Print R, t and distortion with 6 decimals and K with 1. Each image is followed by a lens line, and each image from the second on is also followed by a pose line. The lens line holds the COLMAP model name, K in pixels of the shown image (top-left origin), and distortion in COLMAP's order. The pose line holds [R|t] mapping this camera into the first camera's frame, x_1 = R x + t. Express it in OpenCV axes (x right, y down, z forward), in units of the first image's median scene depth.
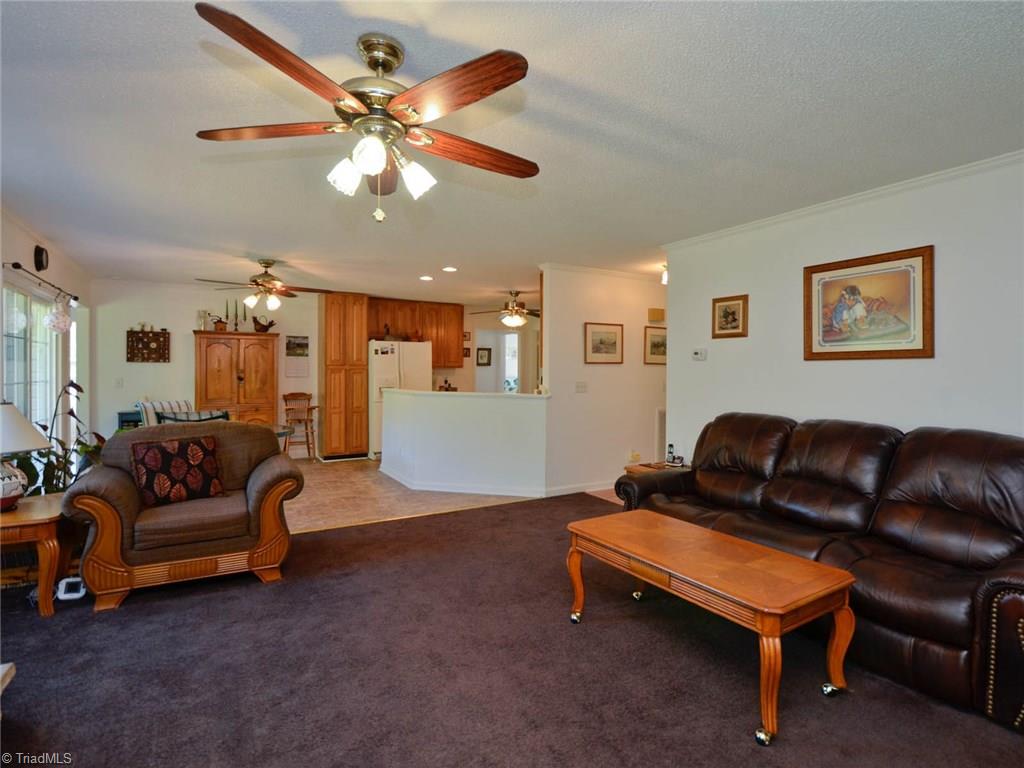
lens RADIAL K [[520.3, 0, 504.6], [0, 520.3, 369.7], [0, 0, 1]] dist [0.009738, -0.007207]
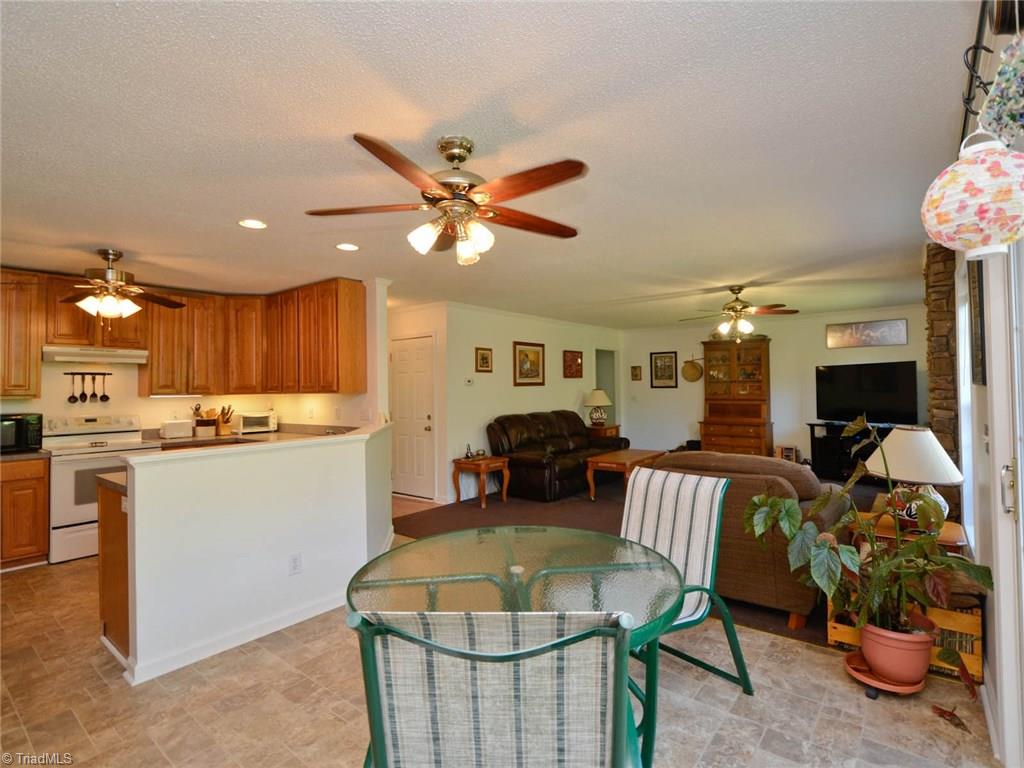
lens RADIAL K [[520.3, 0, 518.3], [0, 520.3, 372.7], [0, 0, 1]] dist [0.009738, -0.007207]
pose [[-0.368918, 0.023089, 0.929175, -0.979794], [0.009814, 0.999732, -0.020946, -0.020602], [-0.929410, 0.001392, -0.369046, 1.264442]]
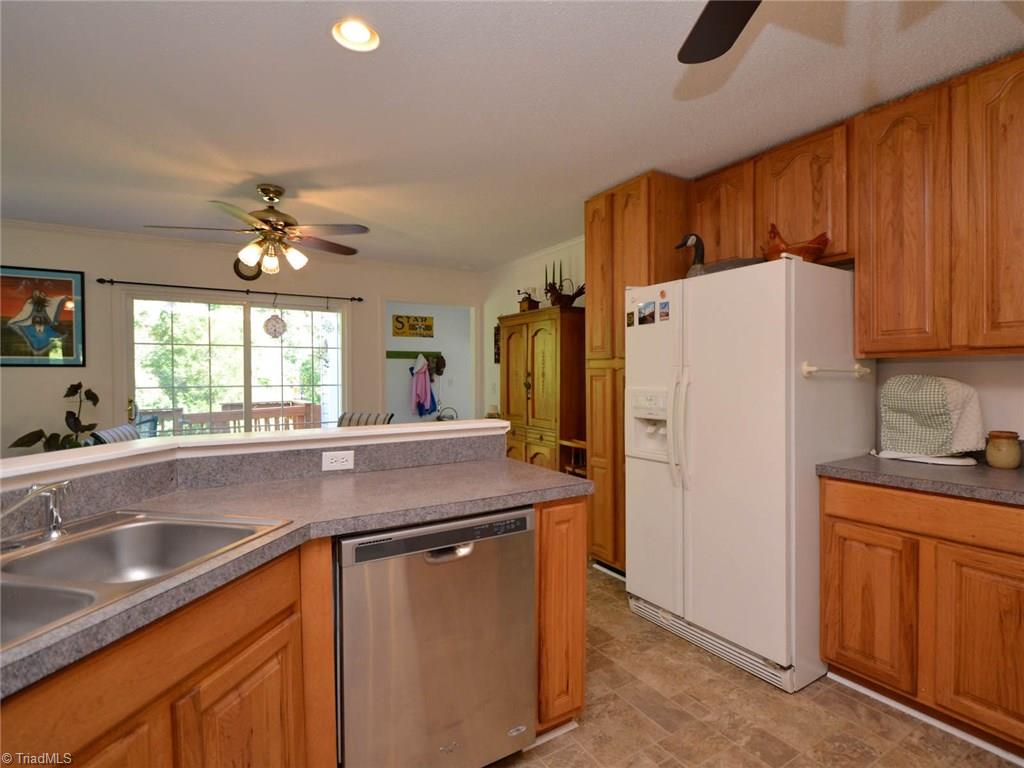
lens RADIAL K [[520.3, 0, 509.0], [0, 520.3, 374.6], [0, 0, 1]] dist [0.009738, -0.007207]
pose [[0.049202, -0.002591, -0.998785, 0.181513], [0.007471, 0.999970, -0.002226, 0.006941], [0.998761, -0.007353, 0.049220, 1.426554]]
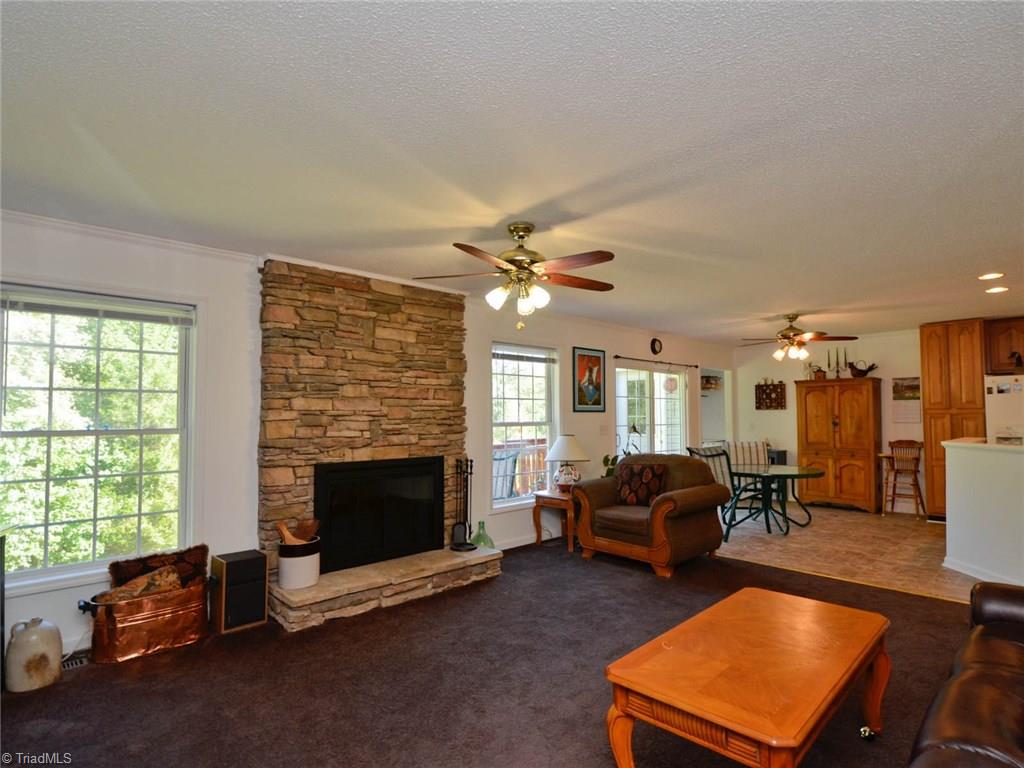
lens RADIAL K [[520.3, 0, 536.7], [0, 520.3, 395.1], [0, 0, 1]] dist [0.009738, -0.007207]
pose [[0.256499, -0.043358, -0.965572, 0.524287], [0.008874, 0.999057, -0.042505, -0.001806], [0.966504, 0.002334, 0.256642, 0.236451]]
